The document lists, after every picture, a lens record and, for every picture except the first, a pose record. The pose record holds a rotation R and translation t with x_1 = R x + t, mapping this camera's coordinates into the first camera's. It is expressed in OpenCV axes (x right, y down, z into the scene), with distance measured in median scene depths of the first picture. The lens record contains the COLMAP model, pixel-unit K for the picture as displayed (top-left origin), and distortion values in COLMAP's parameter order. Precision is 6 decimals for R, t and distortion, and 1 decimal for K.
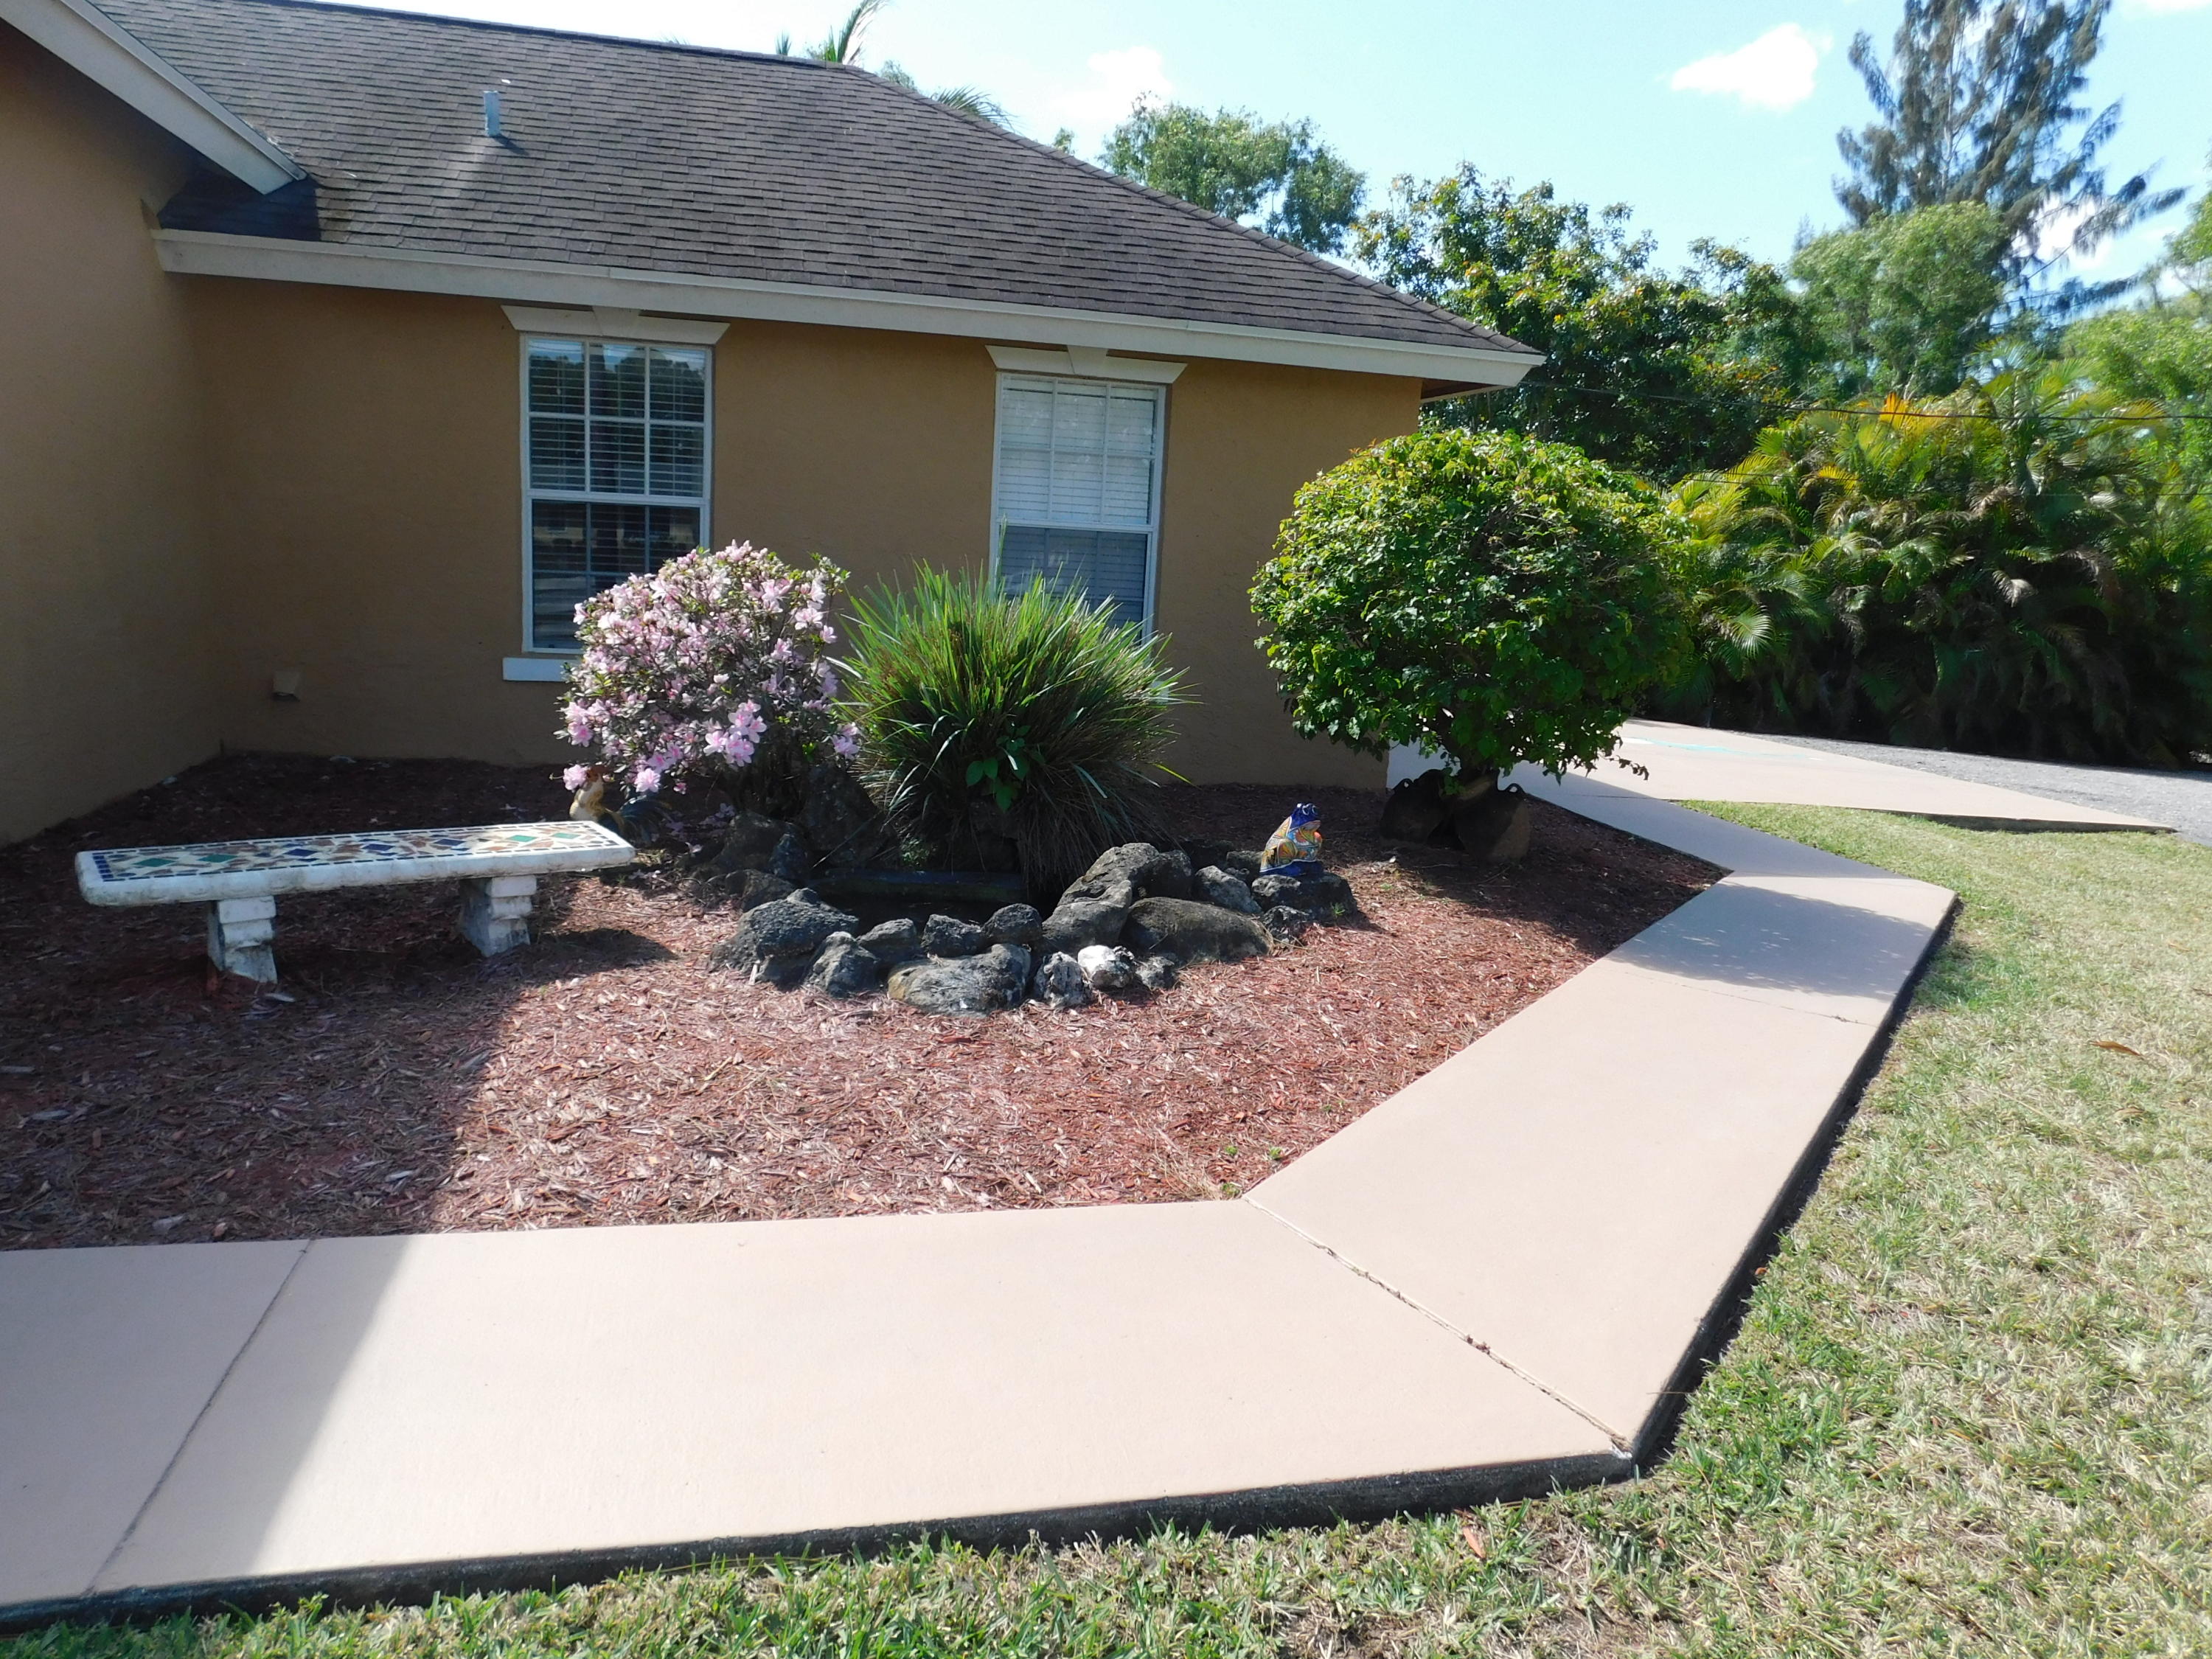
lens RADIAL K [[1459.7, 0, 1107.7], [0, 1459.7, 817.2], [0, 0, 1]] dist [-0.052639, 0.044984]
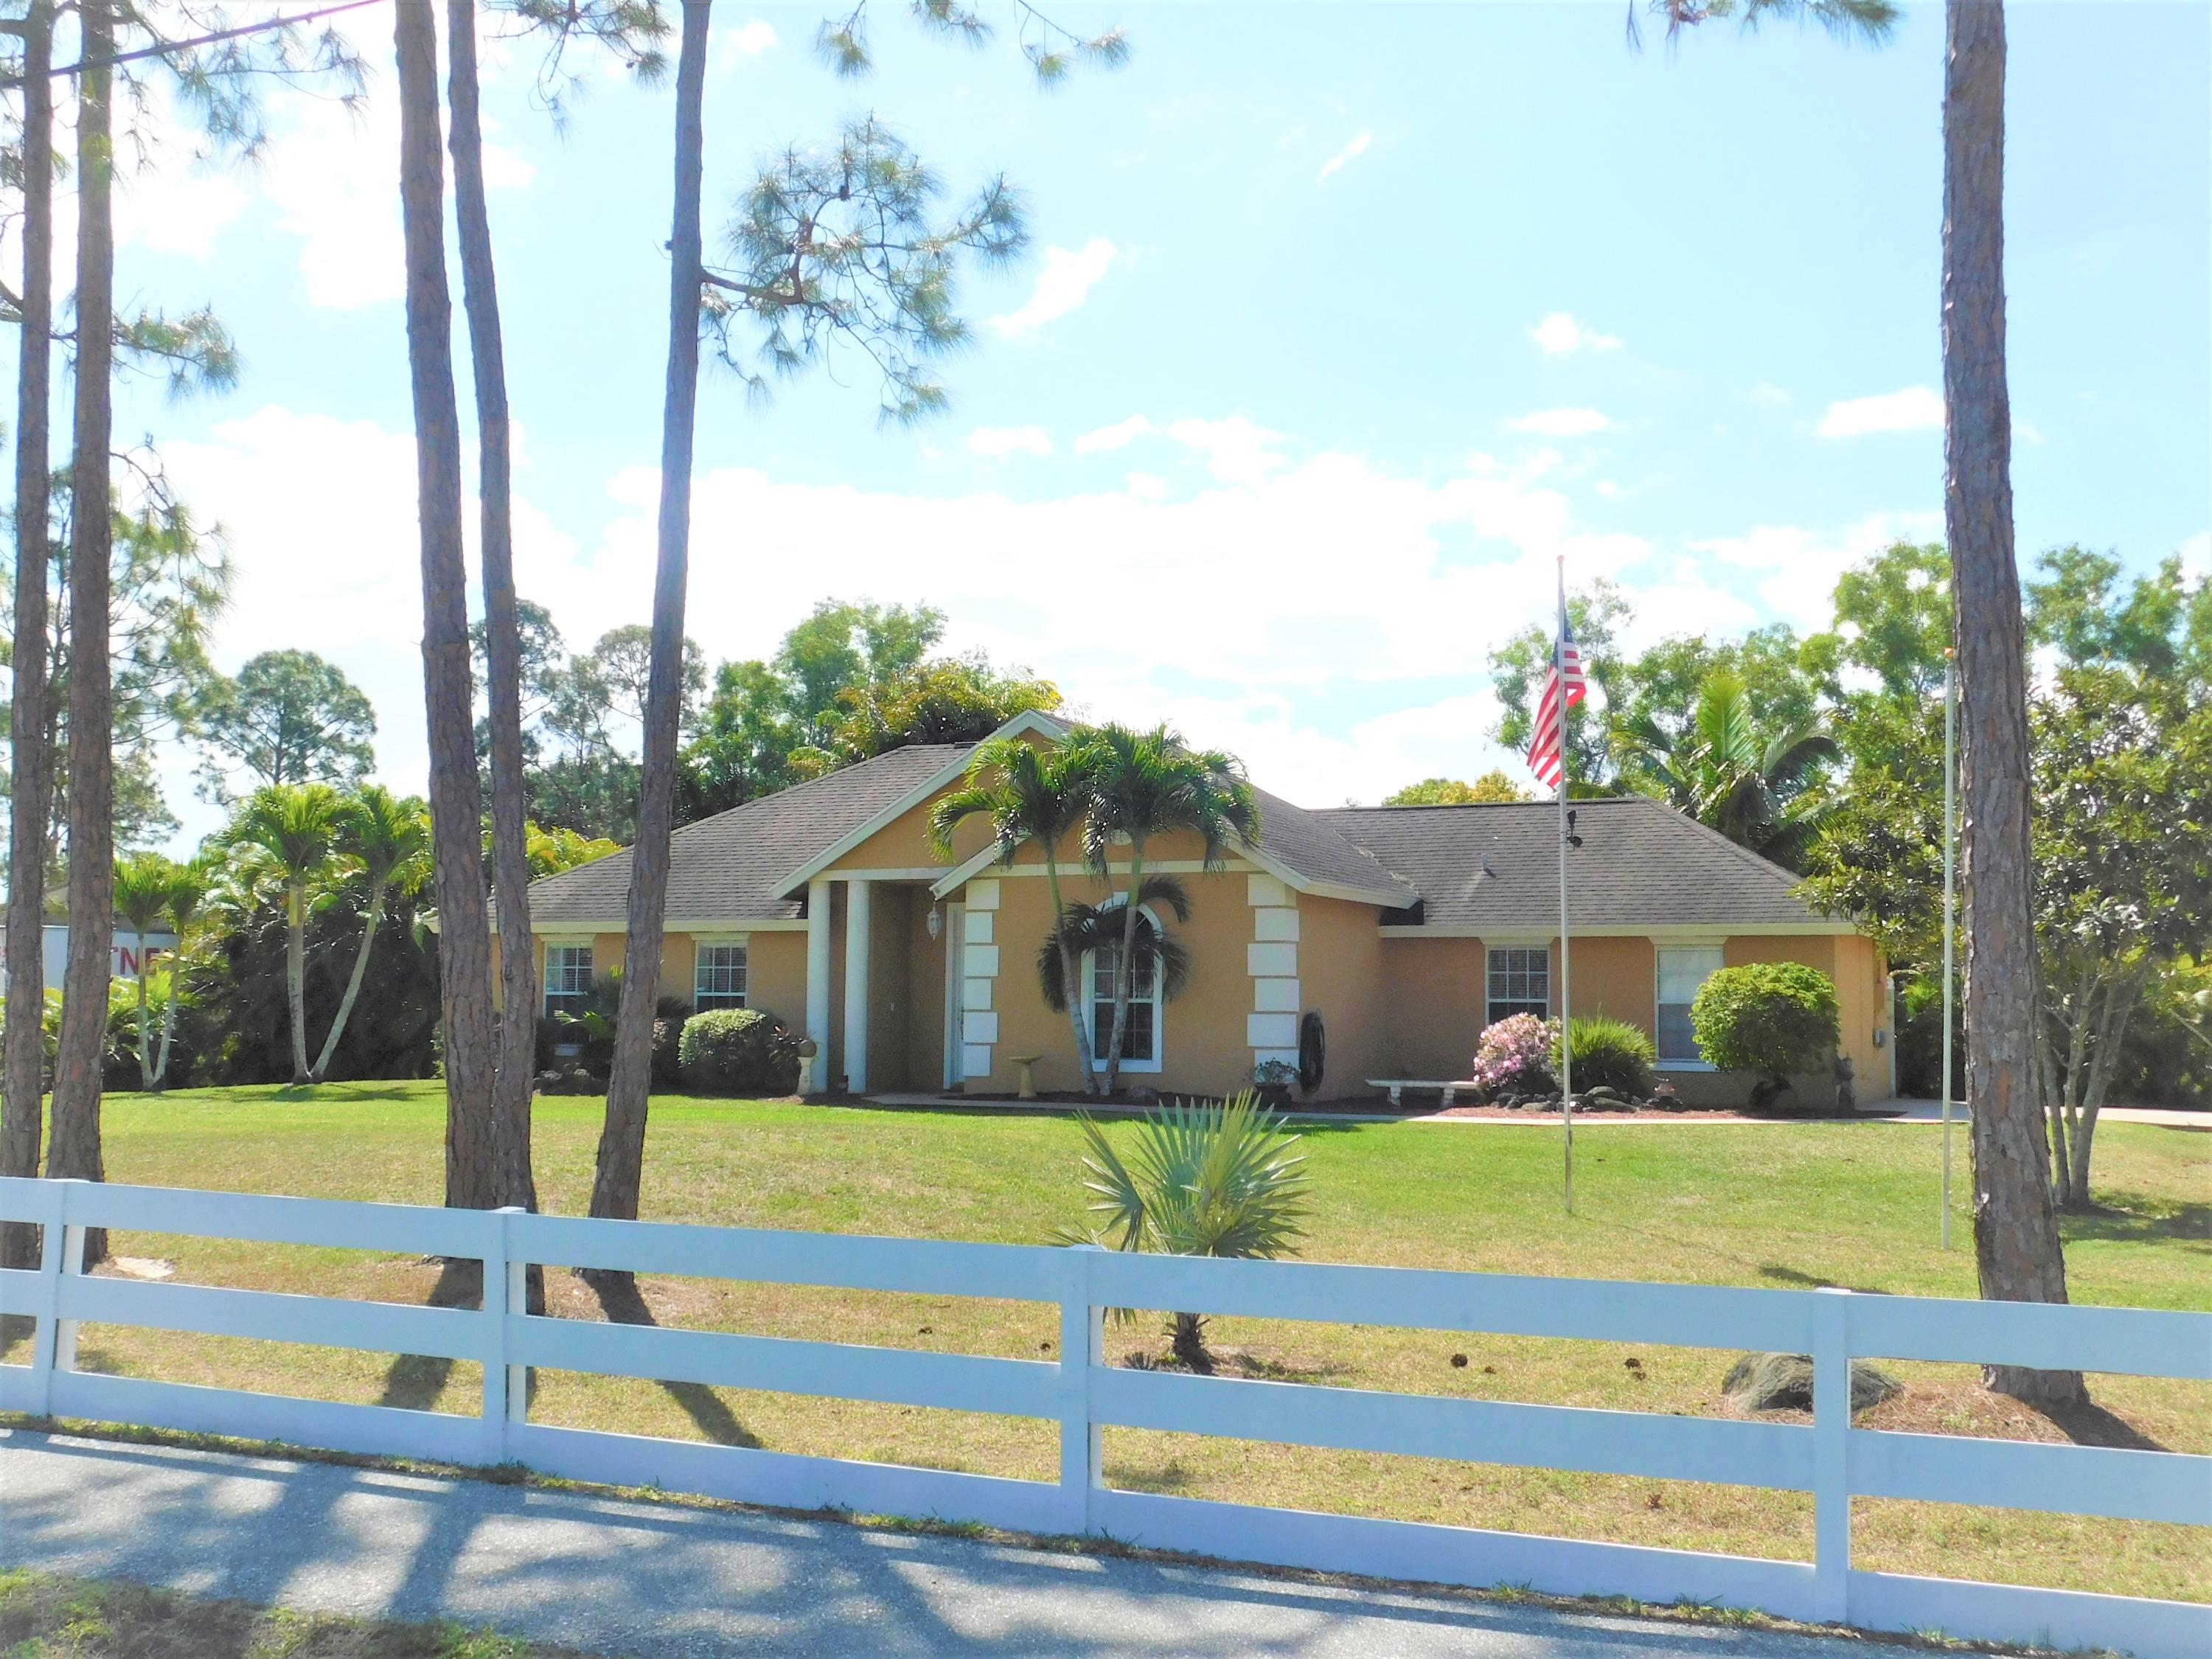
lens RADIAL K [[2349.9, 0, 1104.5], [0, 2349.9, 828.0], [0, 0, 1]] dist [0.005698, 0.000000]
pose [[0.797292, -0.088012, -0.597142, 2.022452], [-0.083208, 0.963840, -0.253158, 0.771110], [0.597831, 0.251528, 0.761139, -3.445336]]
